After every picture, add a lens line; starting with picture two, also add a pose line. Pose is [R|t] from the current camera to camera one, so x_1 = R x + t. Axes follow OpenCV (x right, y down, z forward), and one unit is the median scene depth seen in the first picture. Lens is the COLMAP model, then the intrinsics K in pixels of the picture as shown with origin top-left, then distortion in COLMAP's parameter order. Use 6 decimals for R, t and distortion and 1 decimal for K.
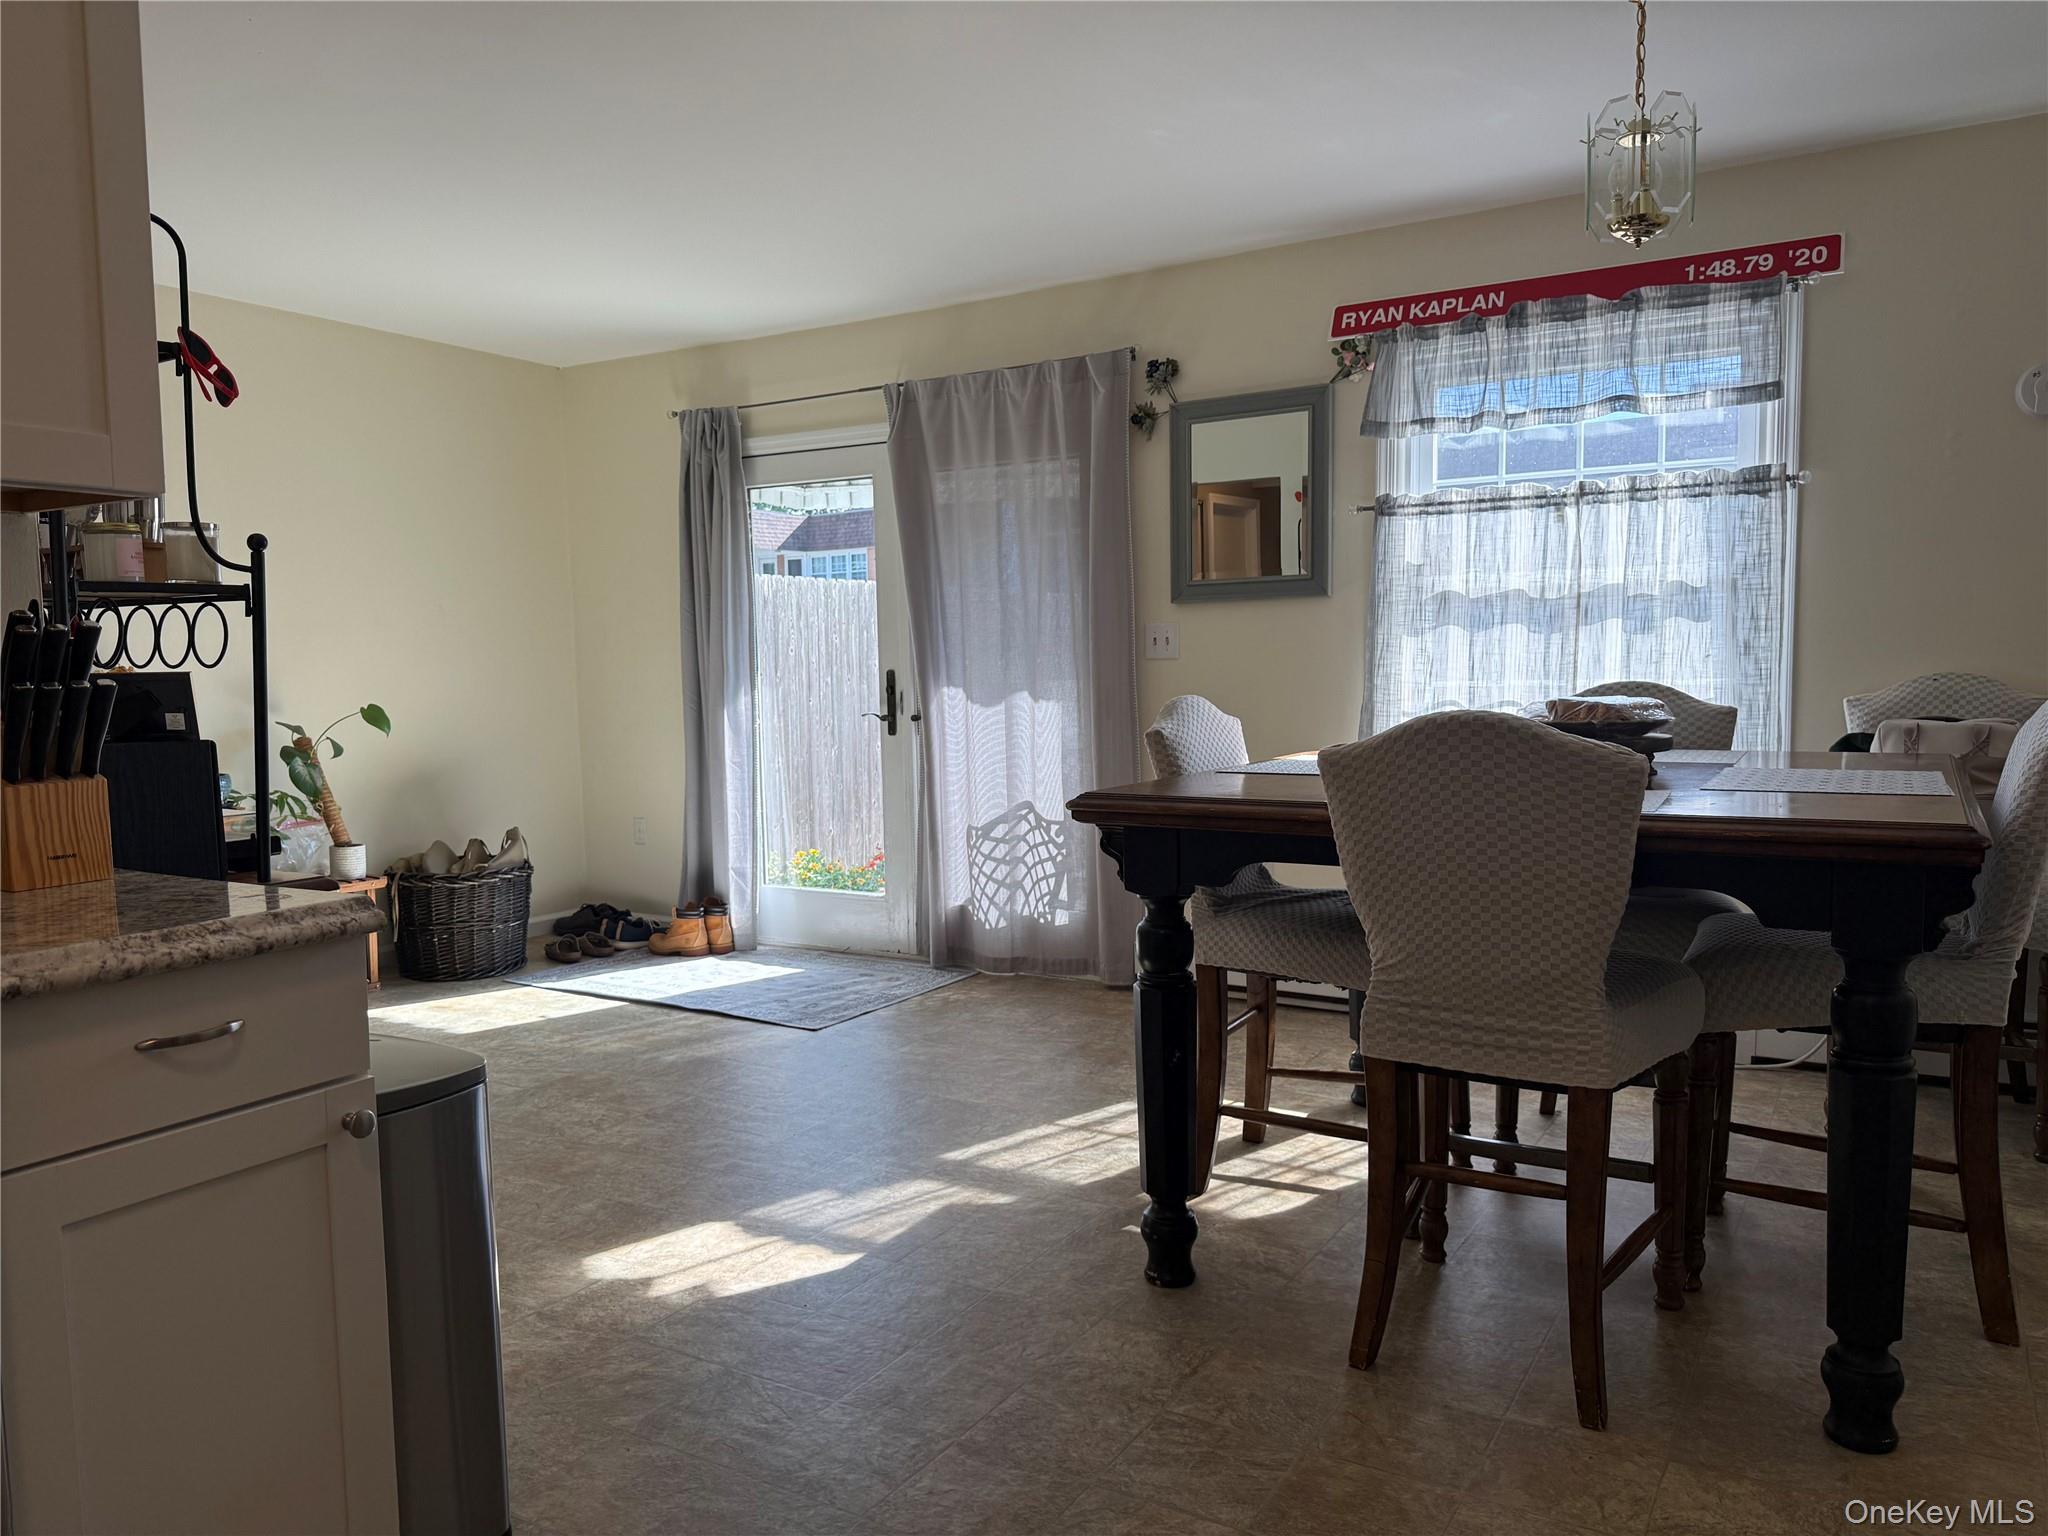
lens RADIAL K [[1428.4, 0, 1027.5], [0, 1428.4, 779.1], [0, 0, 1]] dist [0.075899, -0.078394]
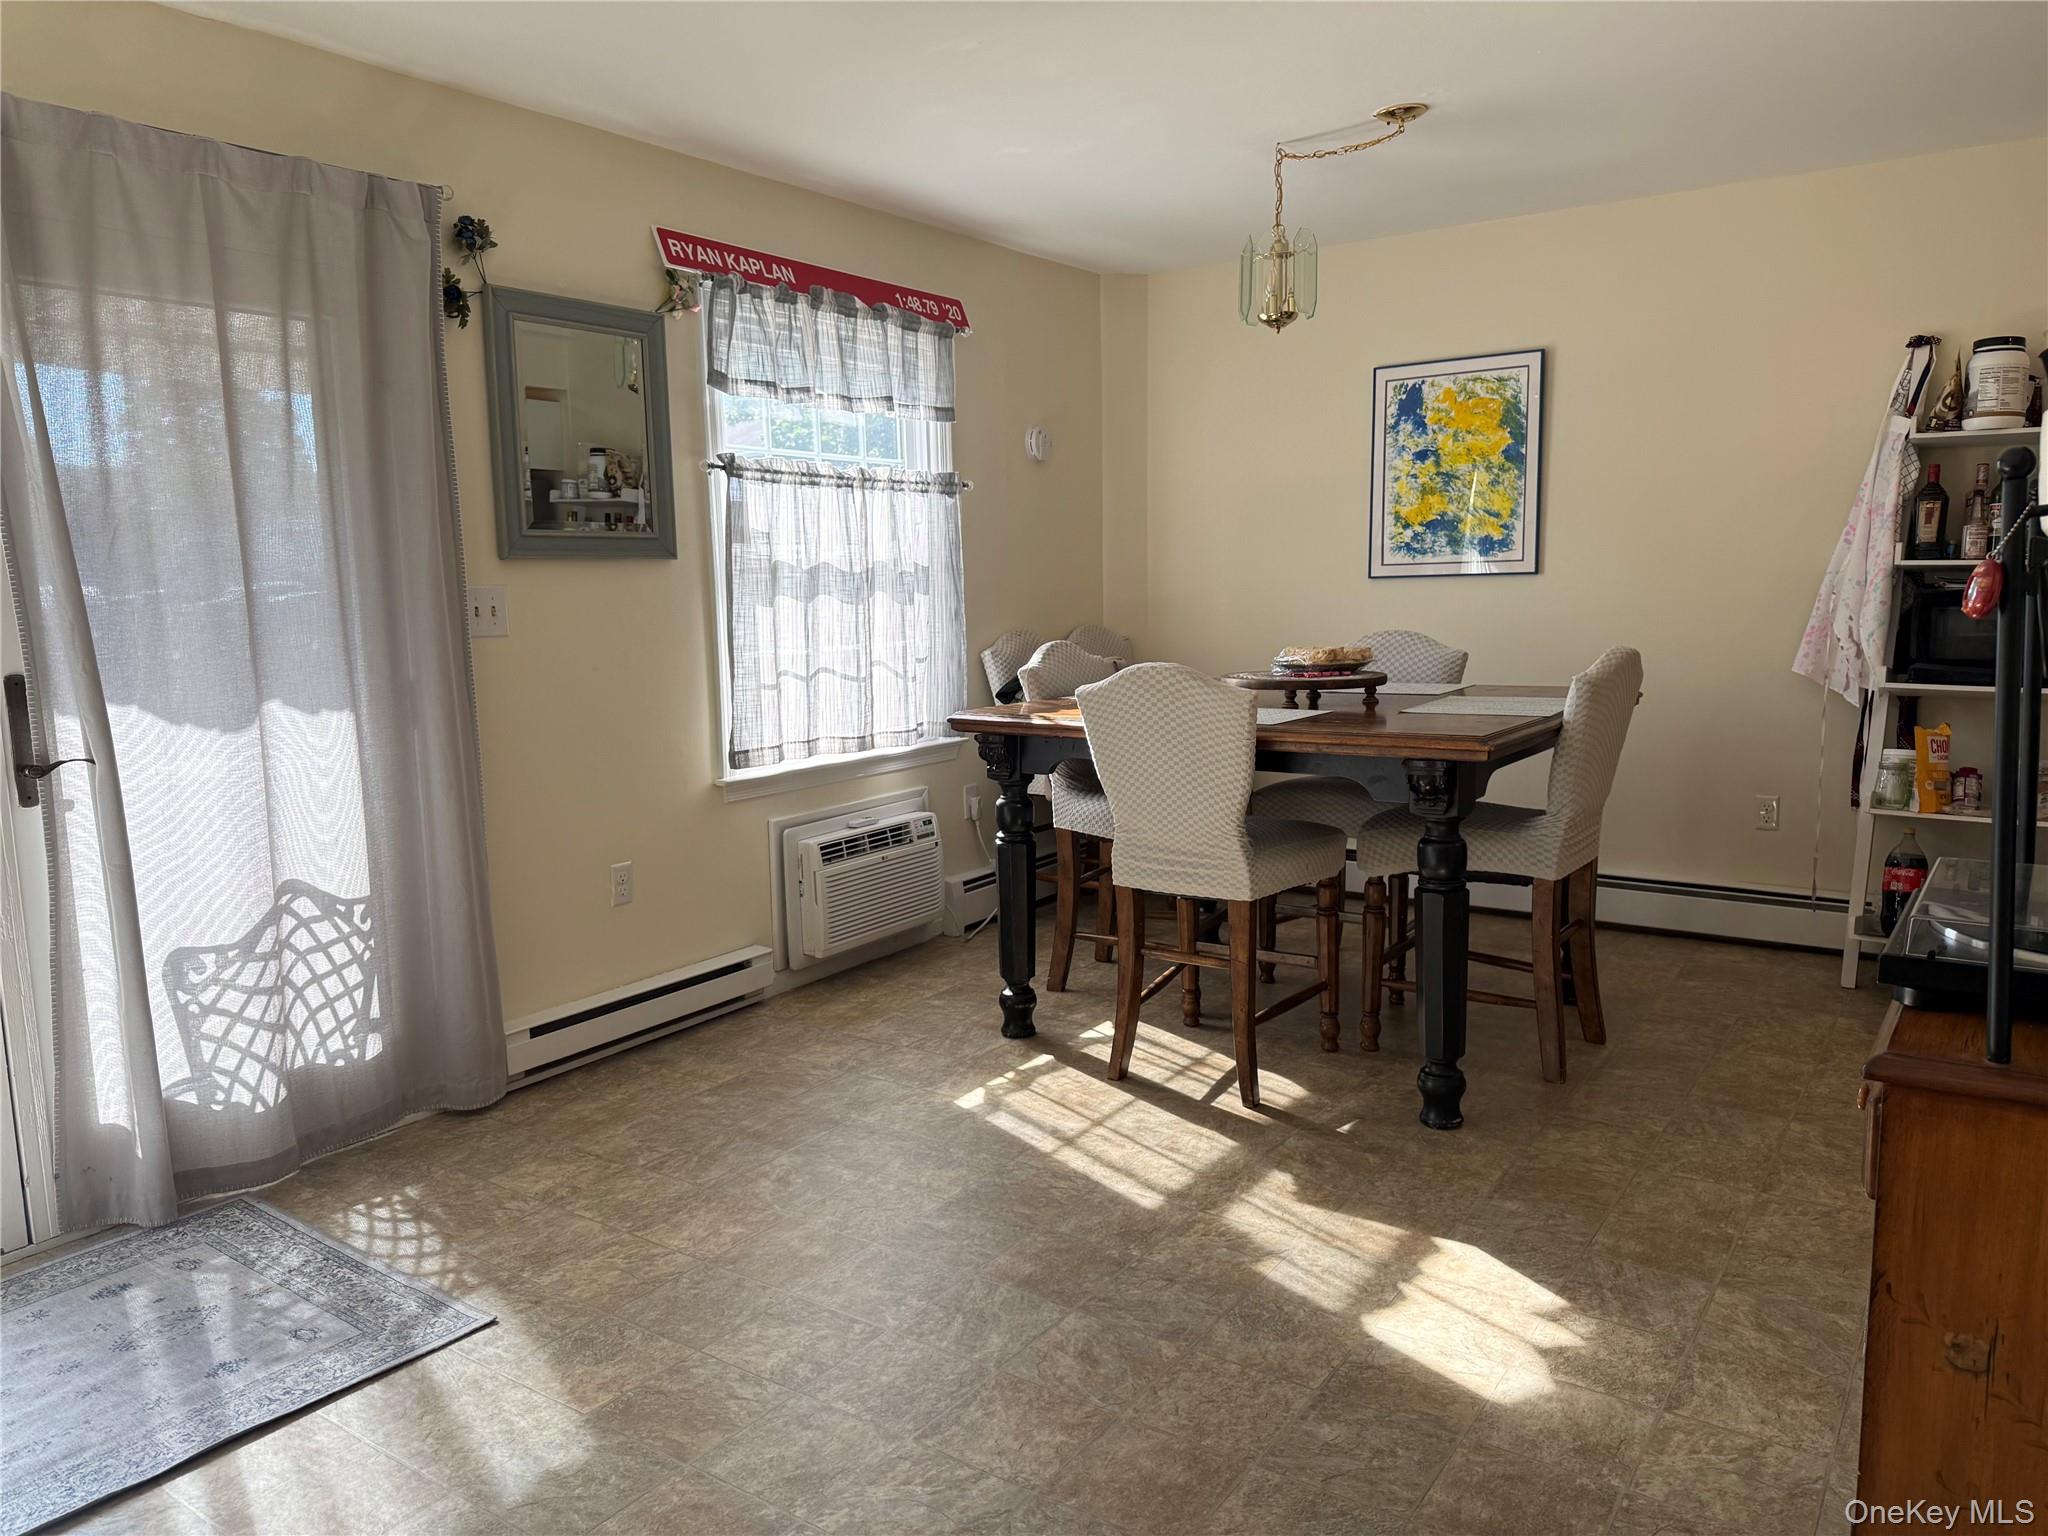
lens RADIAL K [[1428.4, 0, 1027.5], [0, 1428.4, 779.1], [0, 0, 1]] dist [0.075899, -0.078394]
pose [[0.065125, -0.127383, 0.989713, -0.708614], [0.101894, 0.987483, 0.120391, -0.084554], [-0.992661, 0.093006, 0.077289, 0.776766]]
